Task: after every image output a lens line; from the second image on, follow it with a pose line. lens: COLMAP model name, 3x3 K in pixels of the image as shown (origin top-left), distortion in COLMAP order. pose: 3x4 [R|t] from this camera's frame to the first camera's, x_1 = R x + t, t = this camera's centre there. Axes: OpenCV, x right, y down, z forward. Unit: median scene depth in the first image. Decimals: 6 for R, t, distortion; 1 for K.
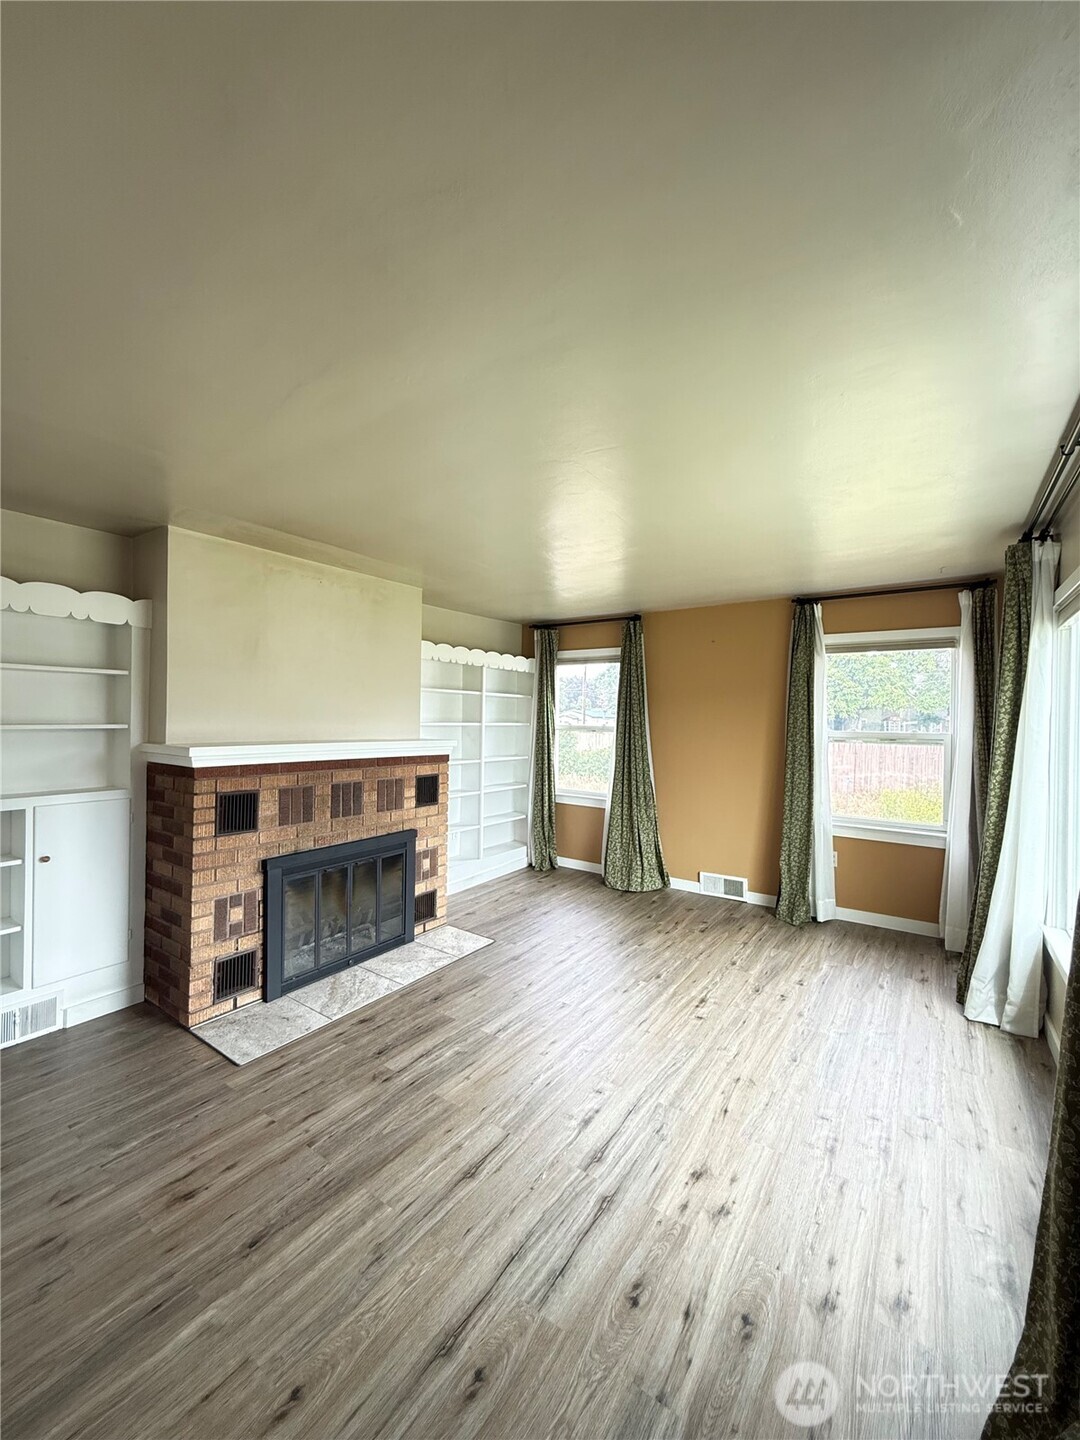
lens RADIAL K [[573.1, 0, 539.4], [0, 573.1, 718.7], [0, 0, 1]] dist [-0.000773, 0.000077]
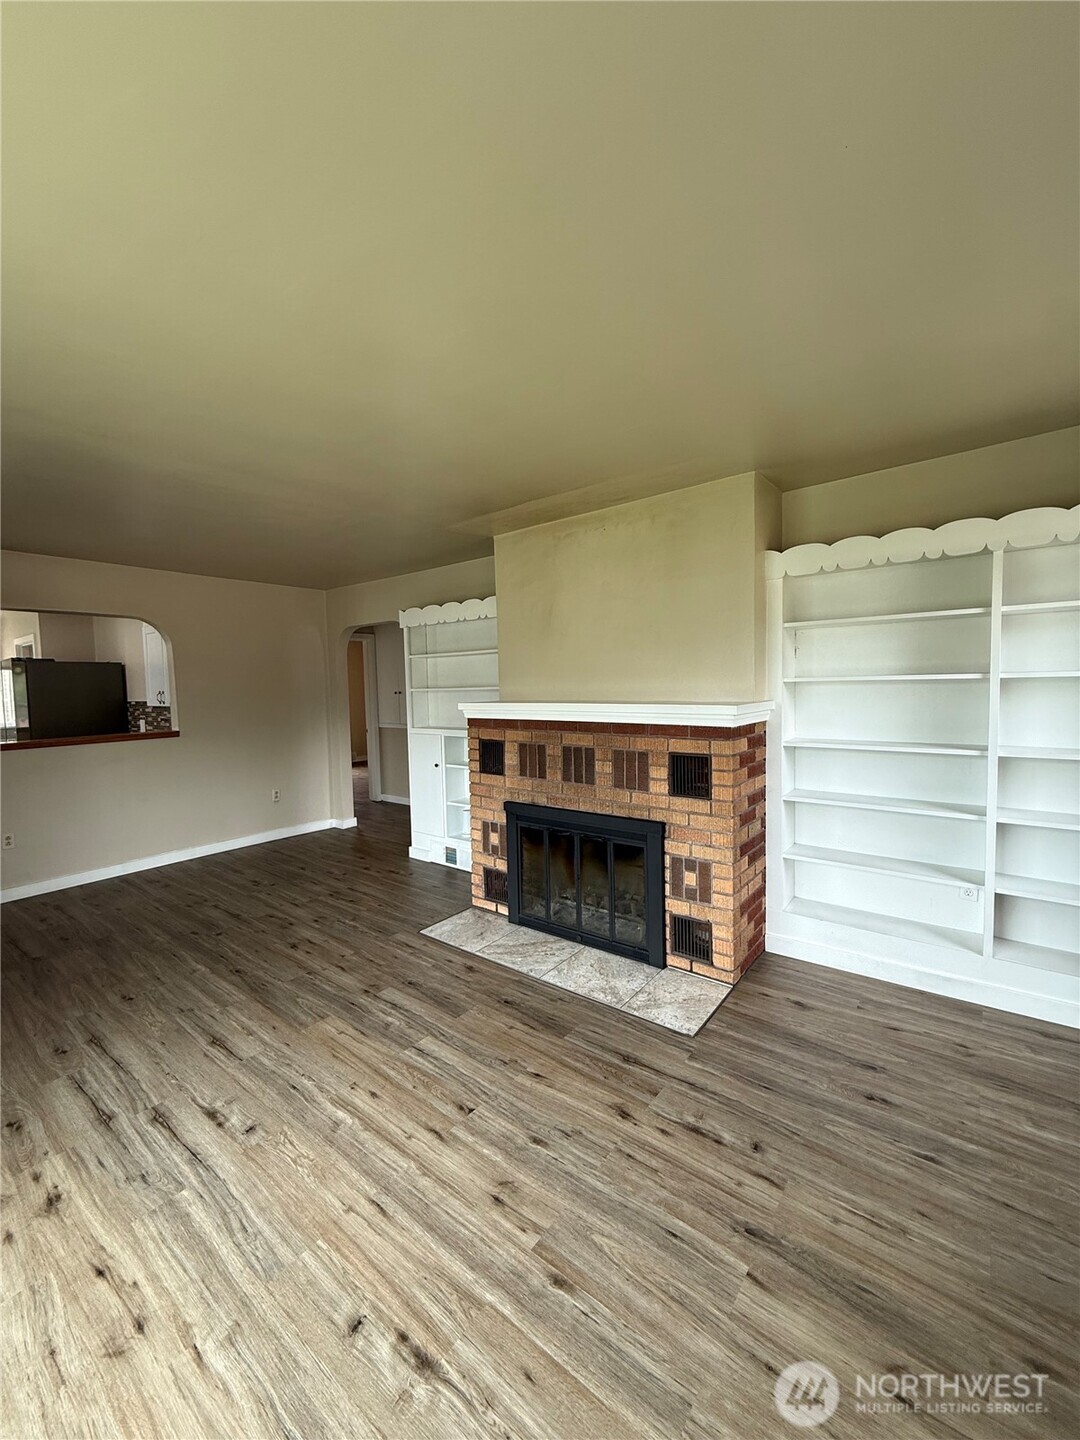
lens RADIAL K [[573.1, 0, 539.4], [0, 573.1, 718.7], [0, 0, 1]] dist [-0.000773, 0.000077]
pose [[-0.055552, 0.047347, -0.997333, 0.664115], [0.021824, 0.998694, 0.046196, 0.025391], [0.998217, -0.019200, -0.056513, 1.120103]]
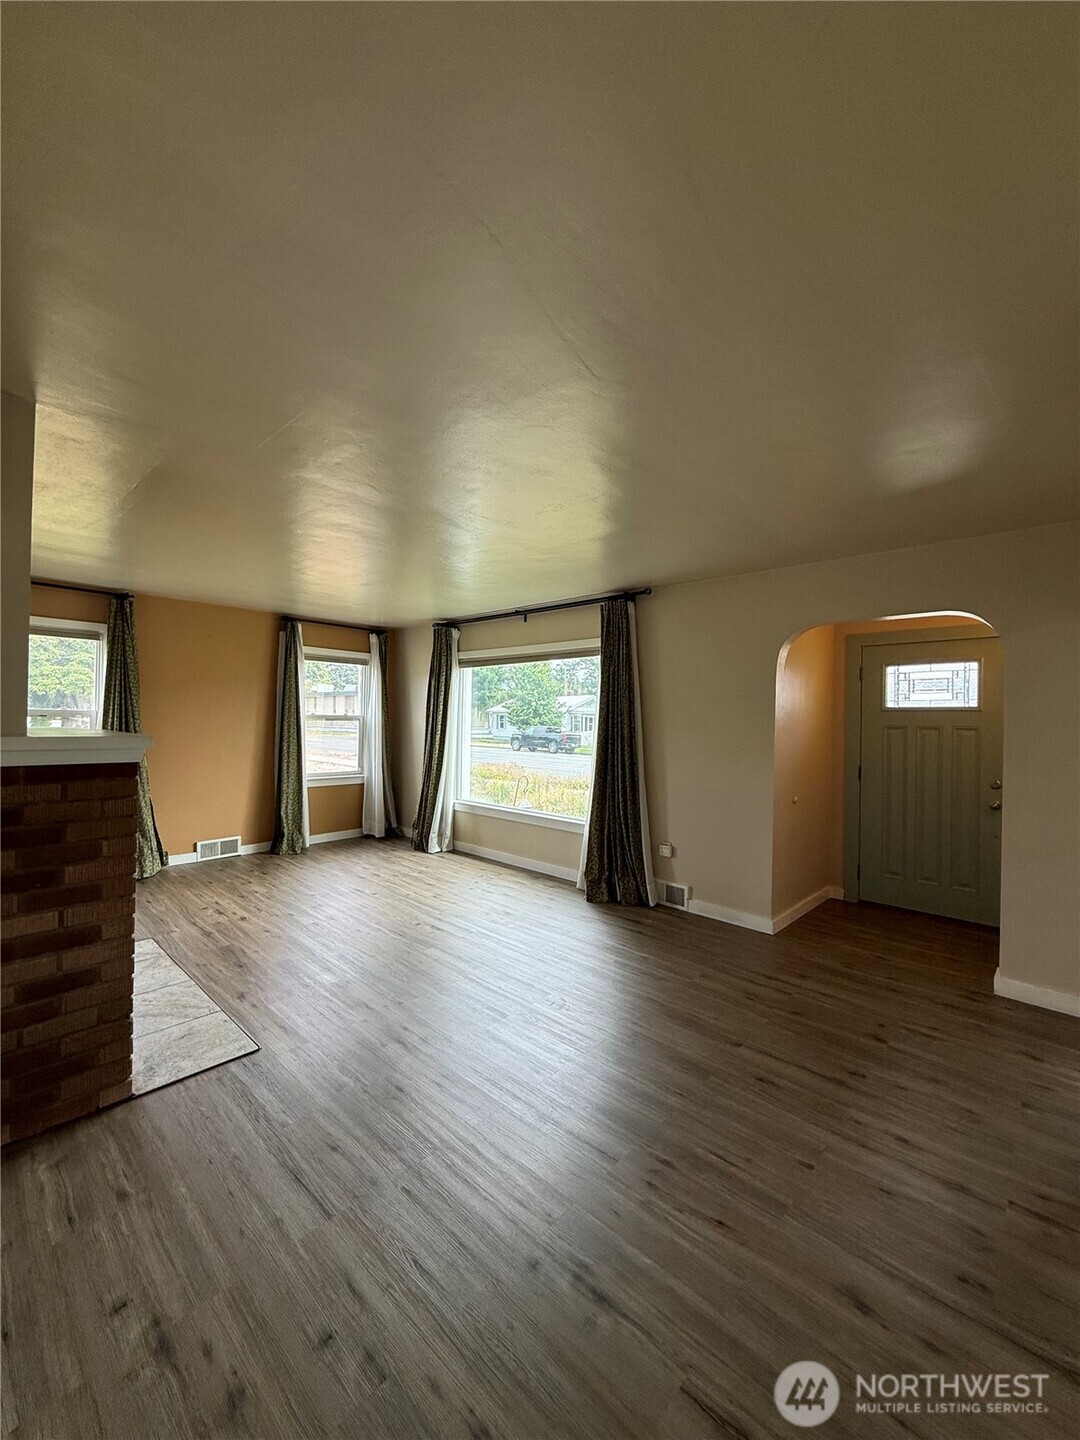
lens RADIAL K [[573.1, 0, 539.4], [0, 573.1, 718.7], [0, 0, 1]] dist [-0.000773, 0.000077]
pose [[0.139474, -0.010502, 0.990170, -1.167245], [-0.014762, 0.999811, 0.012684, 0.007621], [-0.990116, -0.016386, 0.139292, 0.313856]]
